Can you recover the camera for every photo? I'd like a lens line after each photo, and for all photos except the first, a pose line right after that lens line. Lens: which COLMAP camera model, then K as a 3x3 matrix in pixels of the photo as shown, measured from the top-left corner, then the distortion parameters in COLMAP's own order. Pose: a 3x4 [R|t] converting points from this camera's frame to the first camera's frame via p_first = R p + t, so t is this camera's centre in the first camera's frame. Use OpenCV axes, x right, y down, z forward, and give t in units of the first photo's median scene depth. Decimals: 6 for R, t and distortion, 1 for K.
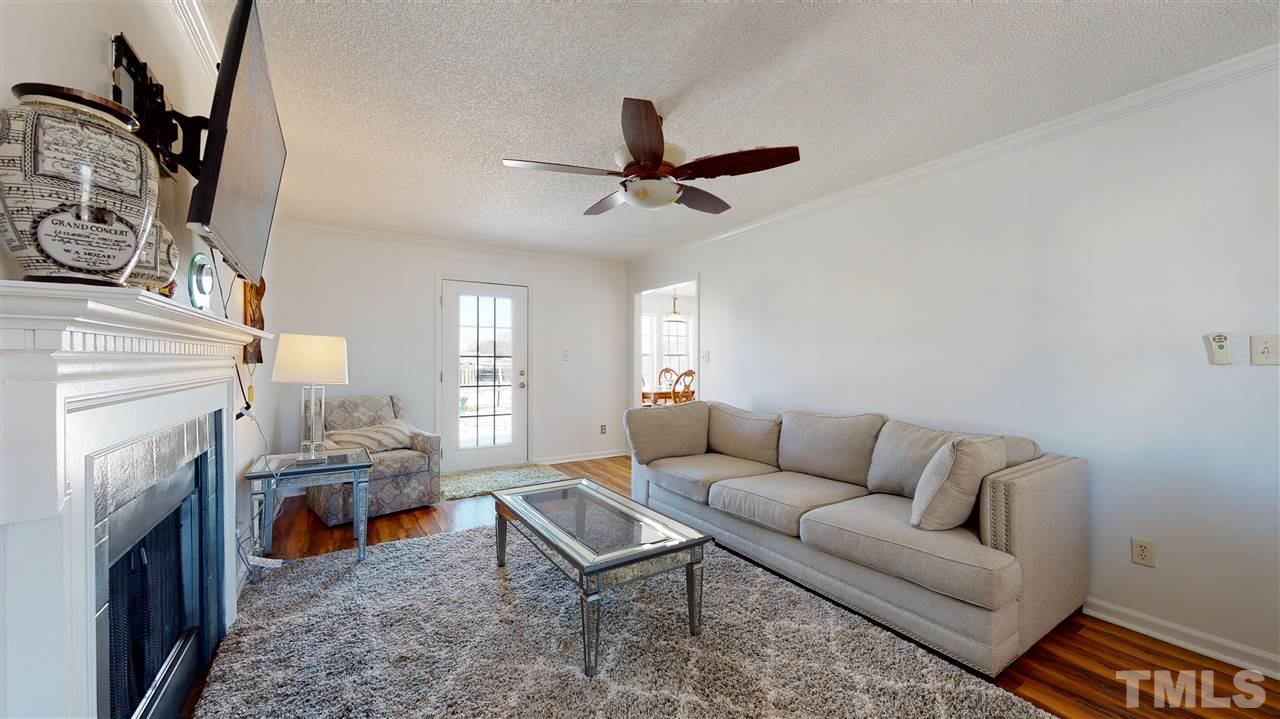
lens RADIAL K [[470.9, 0, 640.5], [0, 470.9, 361.2], [0, 0, 1]] dist [-0.002149, -0.000066]
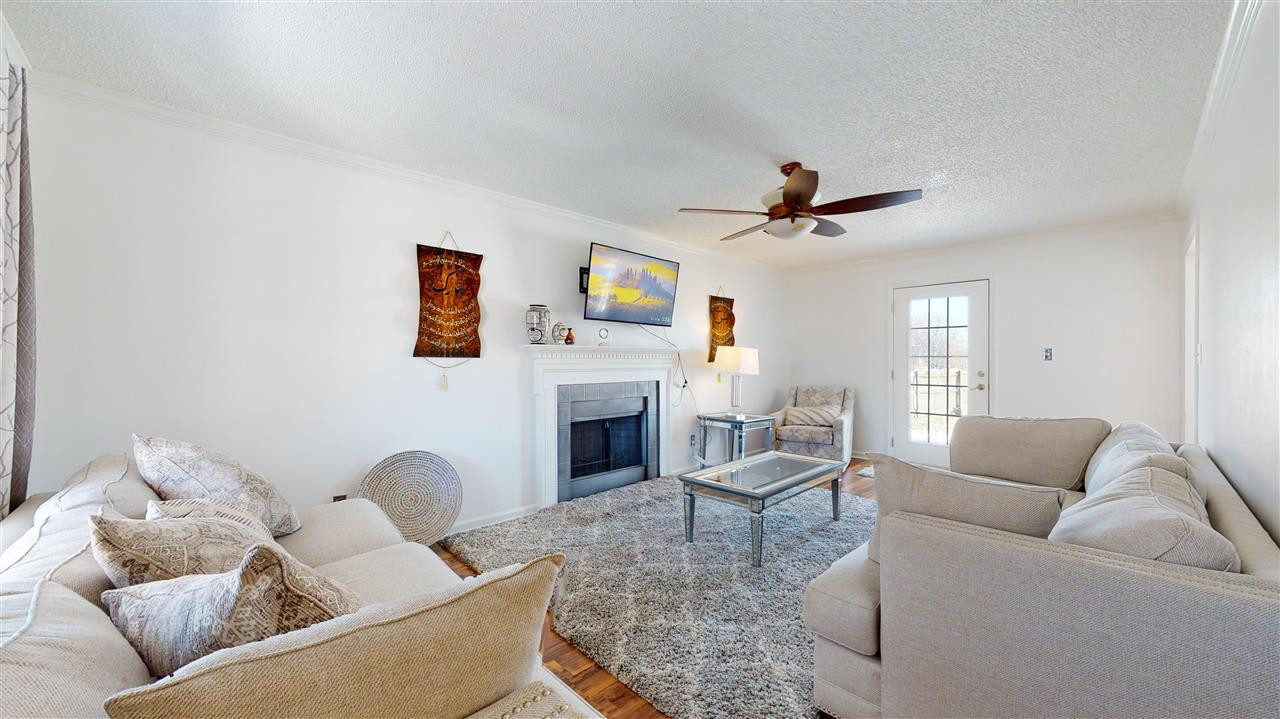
lens RADIAL K [[470.9, 0, 634.8], [0, 470.9, 353.7], [0, 0, 1]] dist [-0.002149, -0.000066]
pose [[0.188211, -0.011289, -0.982064, 0.679516], [-0.000844, 0.999932, -0.011656, -0.003797], [0.982128, 0.003023, 0.188188, 0.204439]]
